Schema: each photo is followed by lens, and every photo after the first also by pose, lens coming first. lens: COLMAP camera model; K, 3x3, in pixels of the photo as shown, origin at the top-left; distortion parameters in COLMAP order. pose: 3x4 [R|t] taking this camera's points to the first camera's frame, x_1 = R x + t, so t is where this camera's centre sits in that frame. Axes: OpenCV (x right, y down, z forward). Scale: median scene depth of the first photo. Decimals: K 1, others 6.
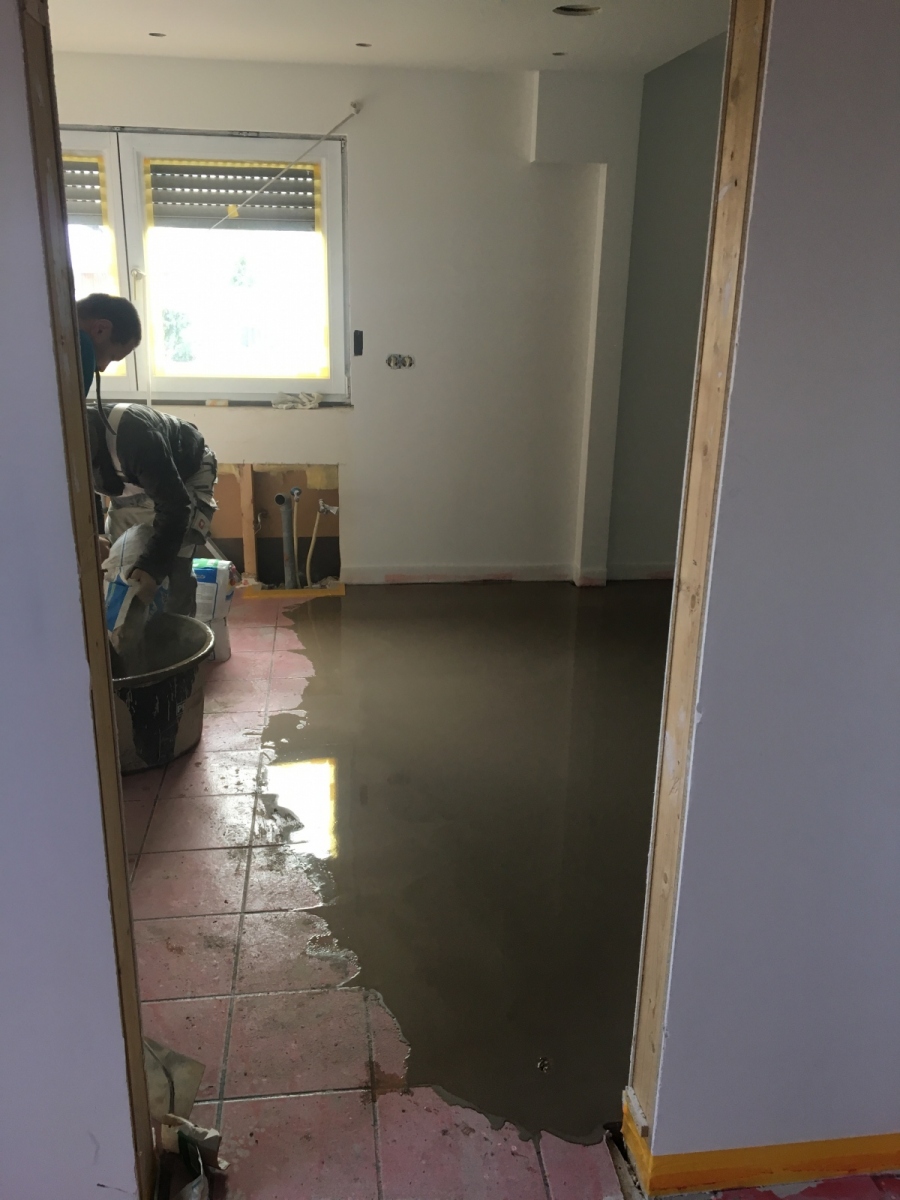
lens RADIAL K [[1000.8, 0, 446.5], [0, 1000.8, 601.3], [0, 0, 1]] dist [0.078683, -0.117106]
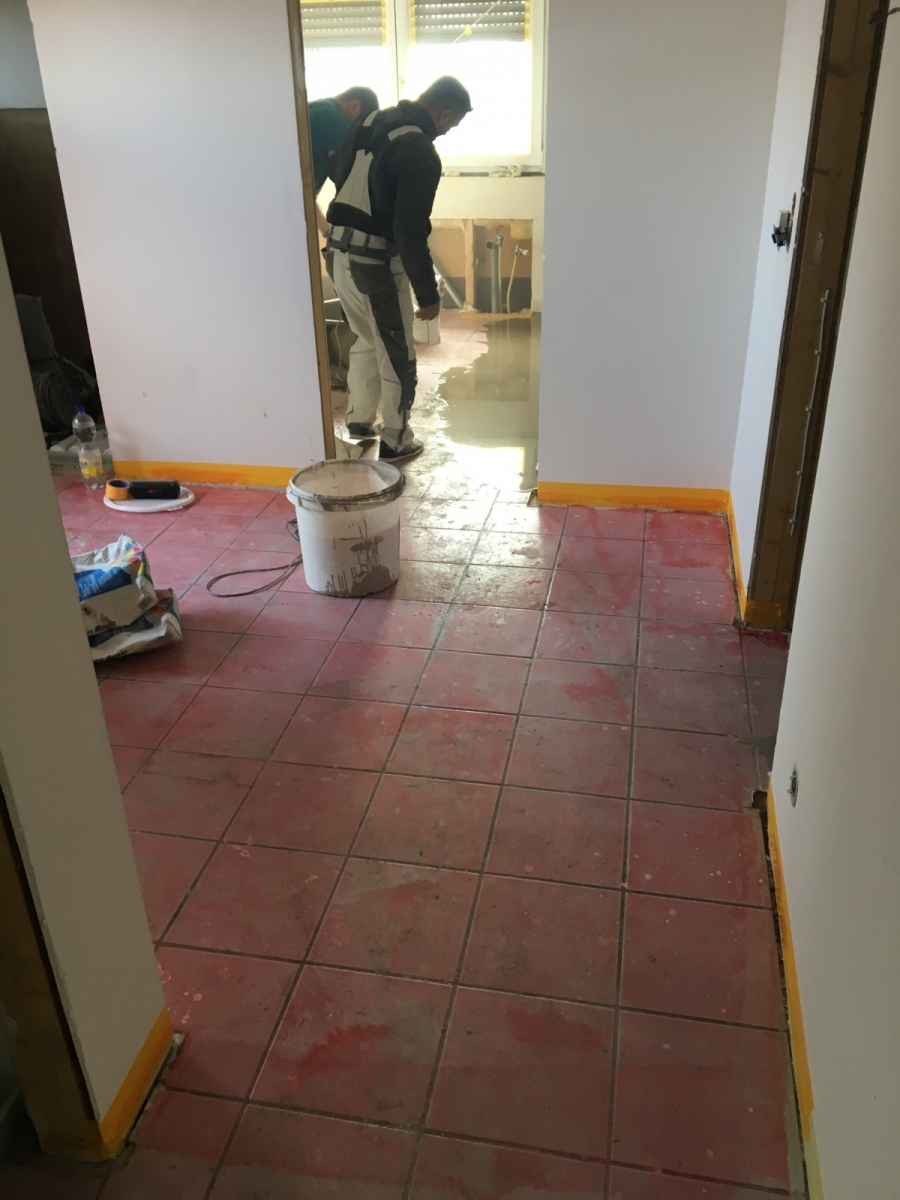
lens RADIAL K [[1000.8, 0, 446.5], [0, 1000.8, 601.3], [0, 0, 1]] dist [0.078683, -0.117106]
pose [[0.947993, 0.110081, -0.298648, 0.262075], [-0.063314, 0.984757, 0.162002, 0.170126], [0.311929, -0.134668, 0.940513, -0.441480]]
